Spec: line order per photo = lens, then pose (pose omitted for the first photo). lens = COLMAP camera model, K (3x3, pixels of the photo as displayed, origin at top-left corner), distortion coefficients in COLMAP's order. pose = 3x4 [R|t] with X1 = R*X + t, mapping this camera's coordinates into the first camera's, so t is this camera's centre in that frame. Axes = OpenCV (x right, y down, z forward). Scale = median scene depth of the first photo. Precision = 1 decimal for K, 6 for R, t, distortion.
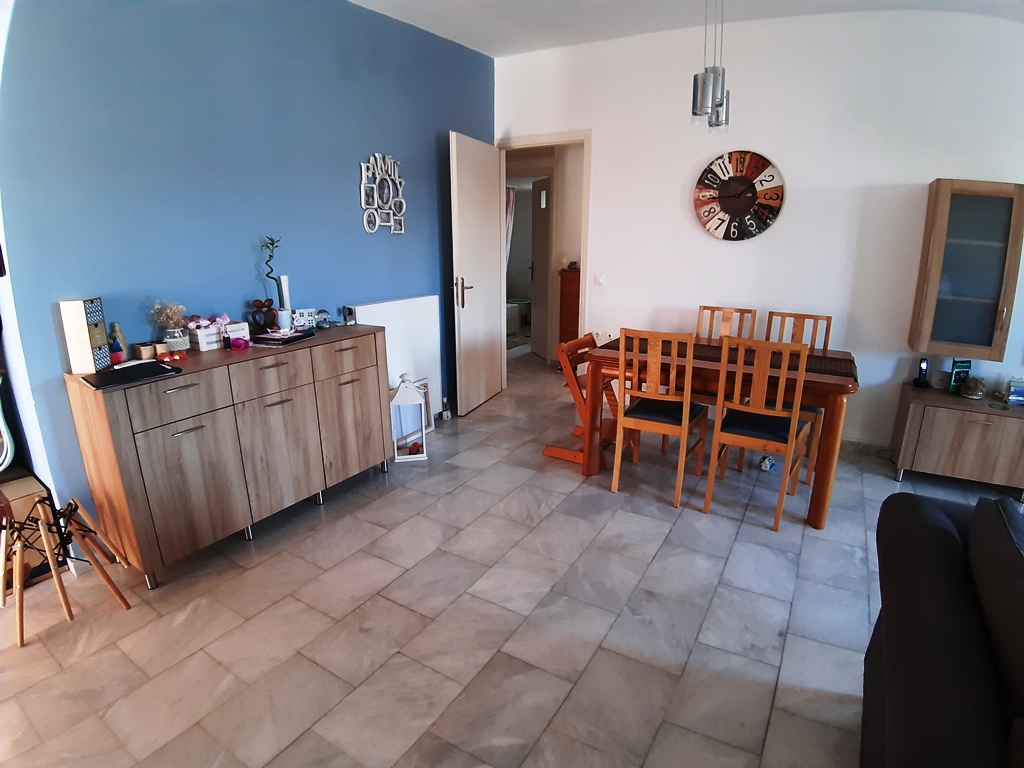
lens RADIAL K [[536.1, 0, 514.7], [0, 536.1, 404.2], [0, 0, 1]] dist [-0.091522, -0.000436]
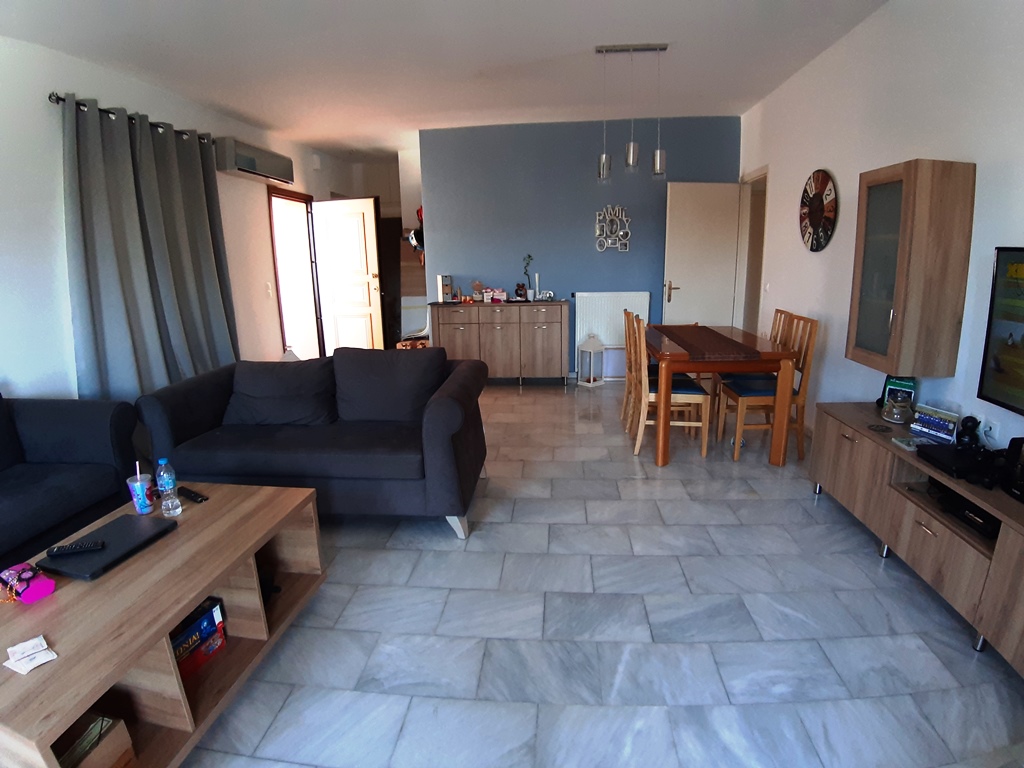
lens RADIAL K [[544.2, 0, 512.0], [0, 544.2, 384.0], [0, 0, 1]] dist [-0.063706, -0.029528]
pose [[0.435402, 0.191130, -0.879712, 1.601819], [-0.247583, 0.964943, 0.087110, 0.013831], [0.865521, 0.179874, 0.467459, -0.000656]]
